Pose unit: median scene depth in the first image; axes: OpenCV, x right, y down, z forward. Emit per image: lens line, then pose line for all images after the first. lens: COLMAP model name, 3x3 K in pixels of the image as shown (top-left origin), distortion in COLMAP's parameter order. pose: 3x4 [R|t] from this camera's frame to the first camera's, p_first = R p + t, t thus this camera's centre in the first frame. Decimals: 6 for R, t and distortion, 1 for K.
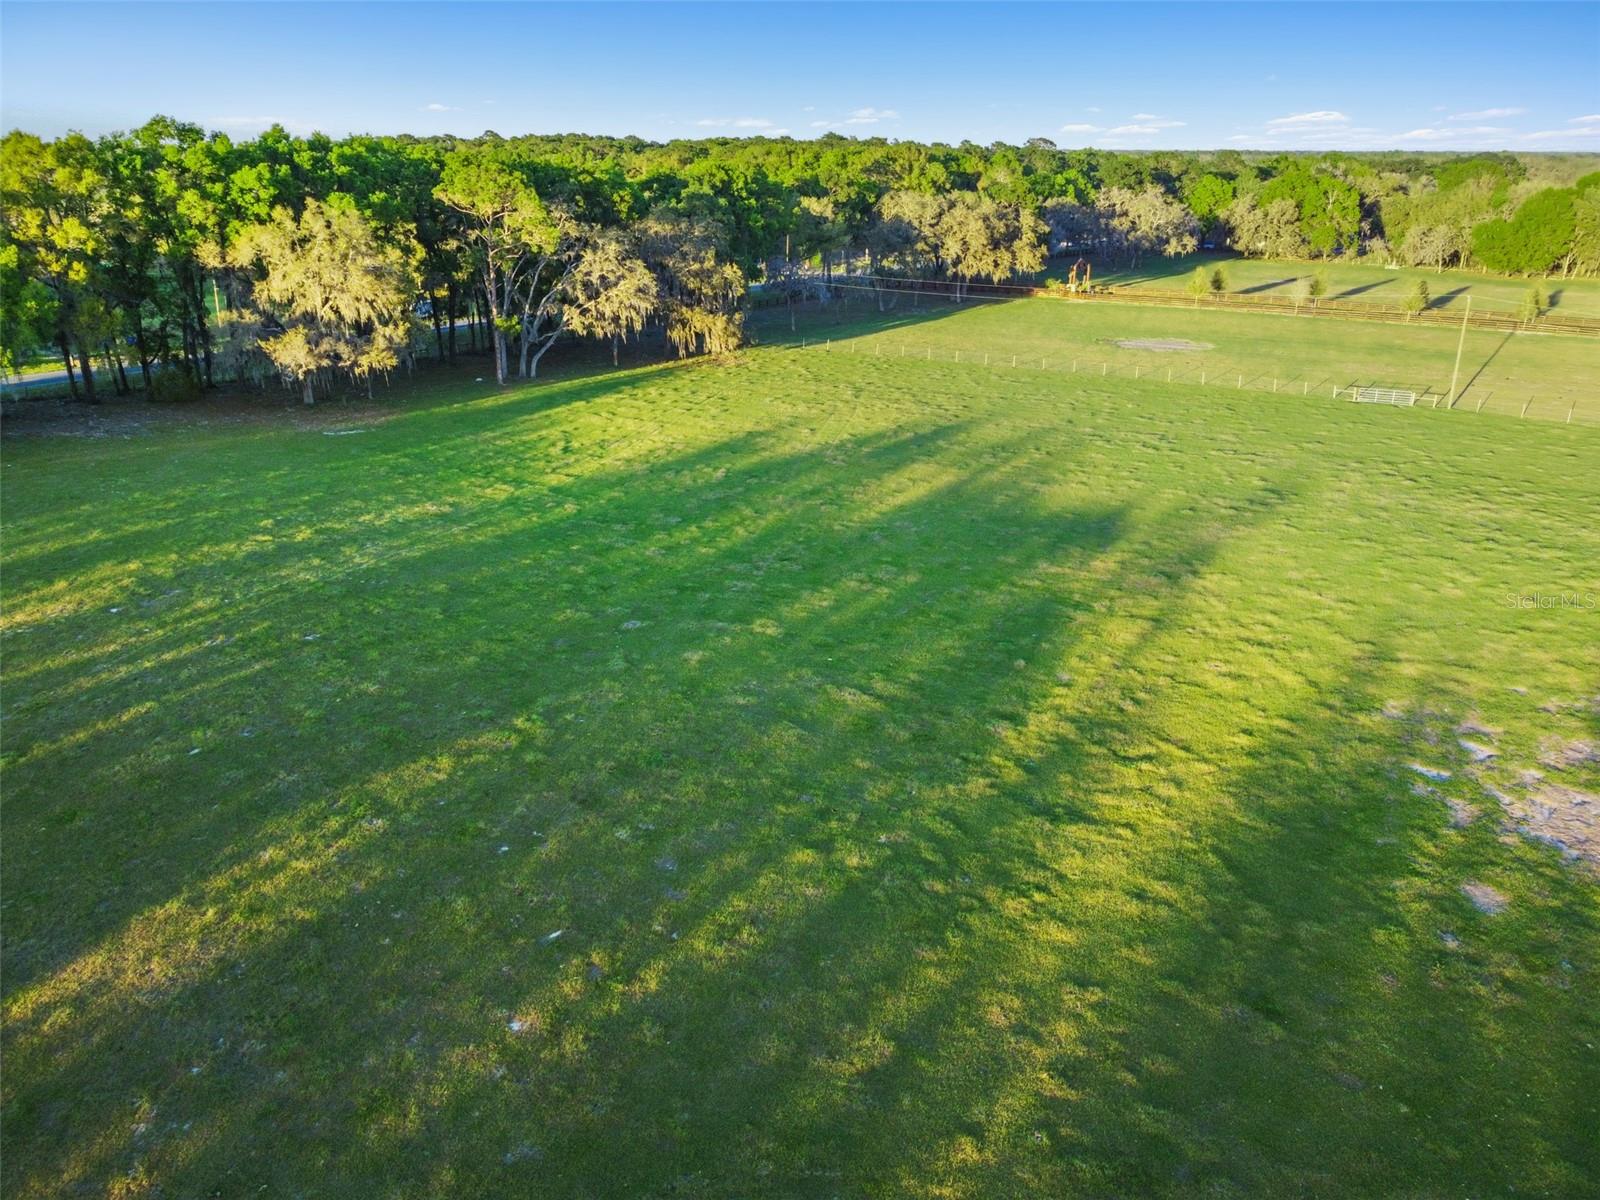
lens RADIAL K [[1191.3, 0, 724.9], [0, 1191.3, 600.5], [0, 0, 1]] dist [0.002251, -0.012793]
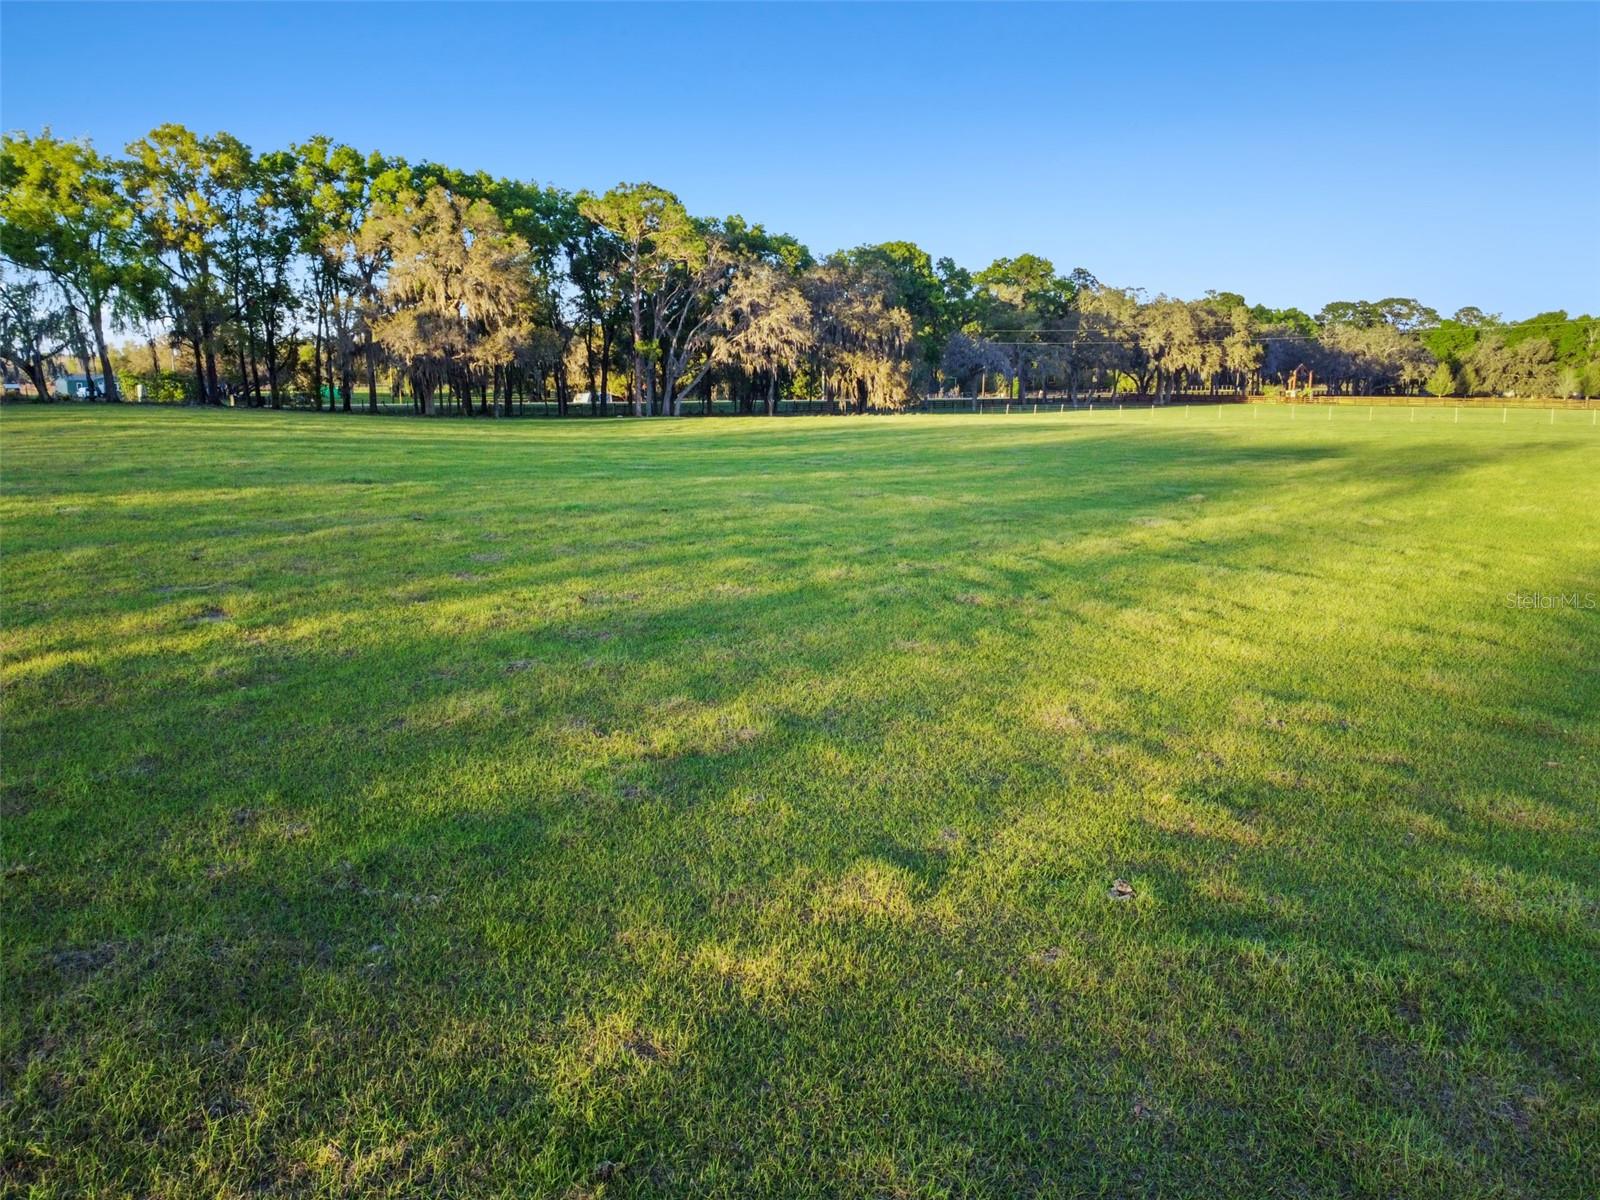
lens RADIAL K [[1191.3, 0, 724.9], [0, 1191.3, 600.5], [0, 0, 1]] dist [0.002251, -0.012793]
pose [[0.985790, 0.042910, -0.162409, 0.032130], [-0.063334, 0.990415, -0.122745, 0.064840], [0.155586, 0.131287, 0.979059, 0.103400]]
